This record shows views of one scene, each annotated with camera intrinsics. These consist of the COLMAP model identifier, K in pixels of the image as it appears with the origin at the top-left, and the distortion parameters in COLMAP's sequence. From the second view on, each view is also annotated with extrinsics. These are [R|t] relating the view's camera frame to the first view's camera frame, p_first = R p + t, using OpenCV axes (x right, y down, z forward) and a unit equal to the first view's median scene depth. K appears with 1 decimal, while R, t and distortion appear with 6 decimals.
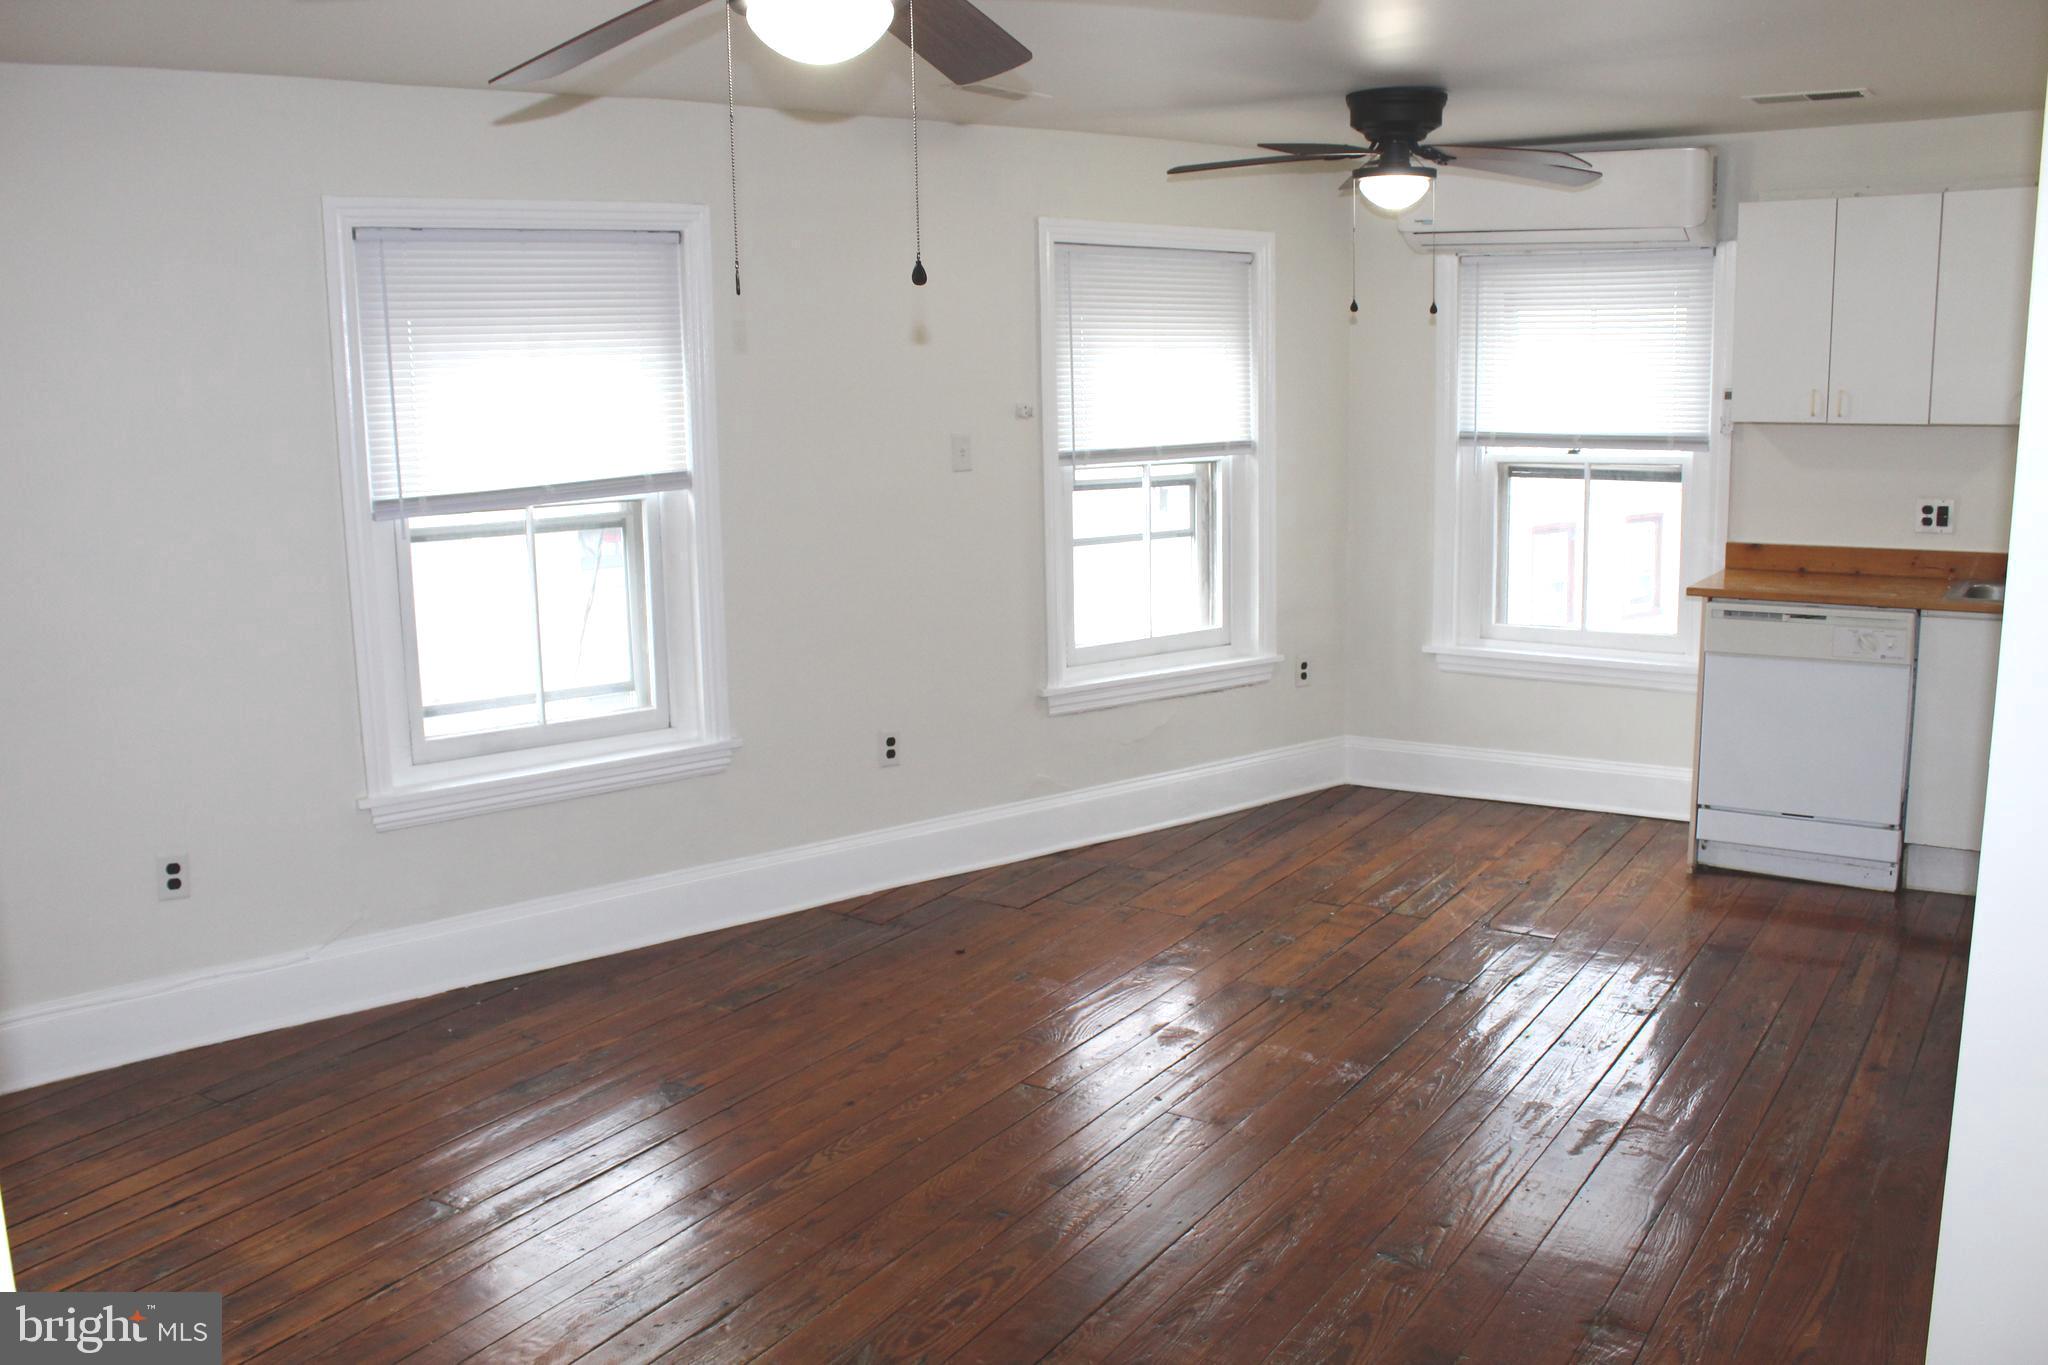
lens RADIAL K [[1751.0, 0, 1035.1], [0, 1751.0, 689.1], [0, 0, 1]] dist [-0.123366, 0.113046]
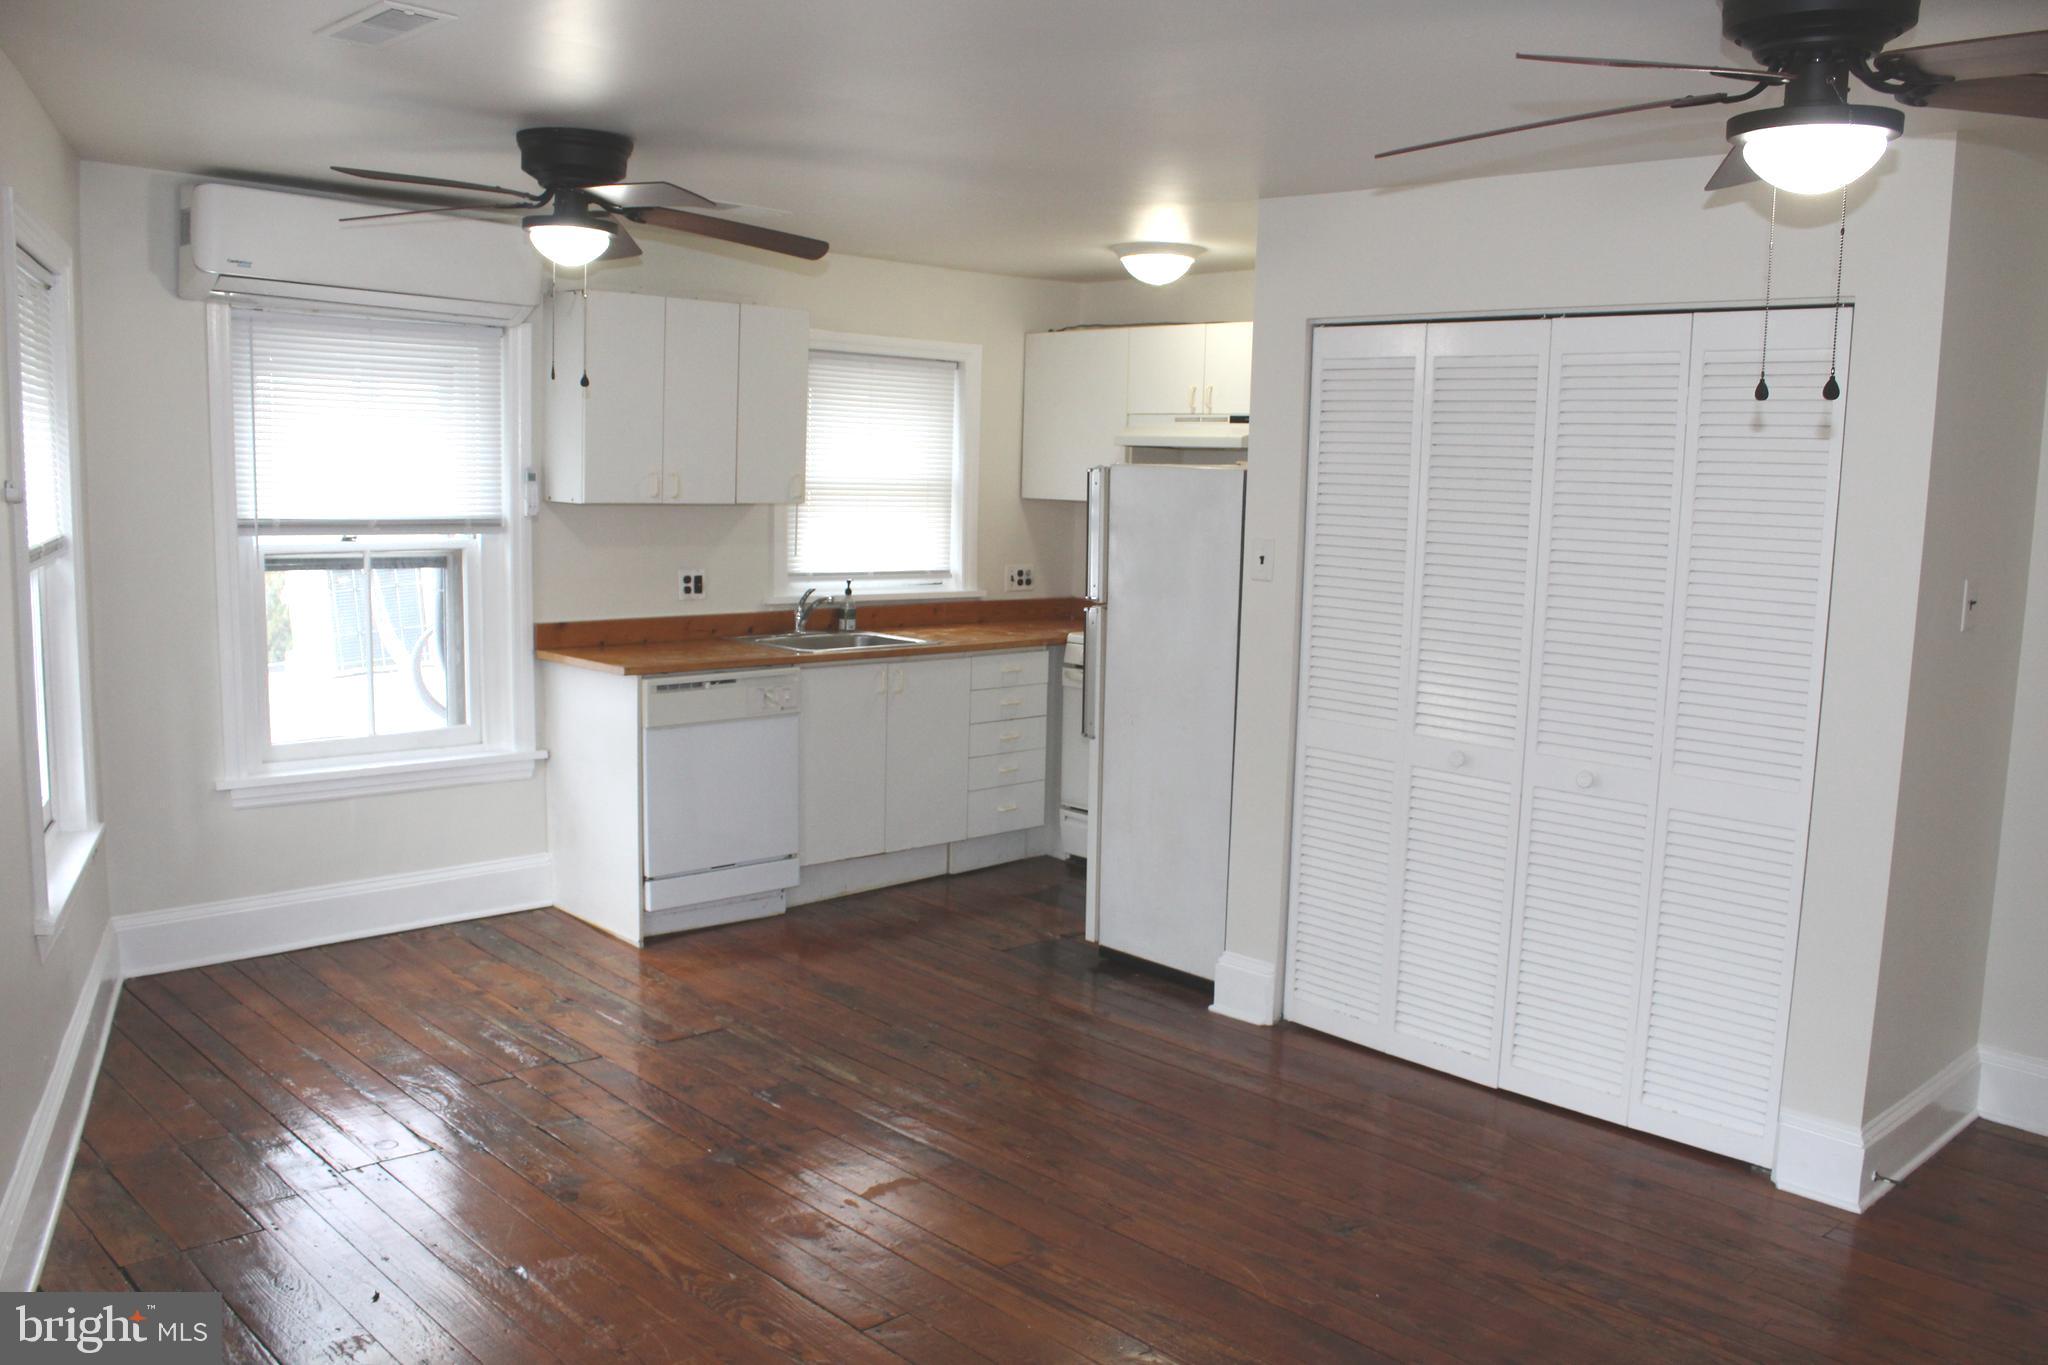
lens RADIAL K [[1751.0, 0, 1035.1], [0, 1751.0, 689.1], [0, 0, 1]] dist [-0.123366, 0.113046]
pose [[0.239541, -0.101941, 0.965519, -0.507050], [0.144378, 0.987155, 0.068406, -0.075677], [-0.960091, 0.123014, 0.251183, 0.478938]]
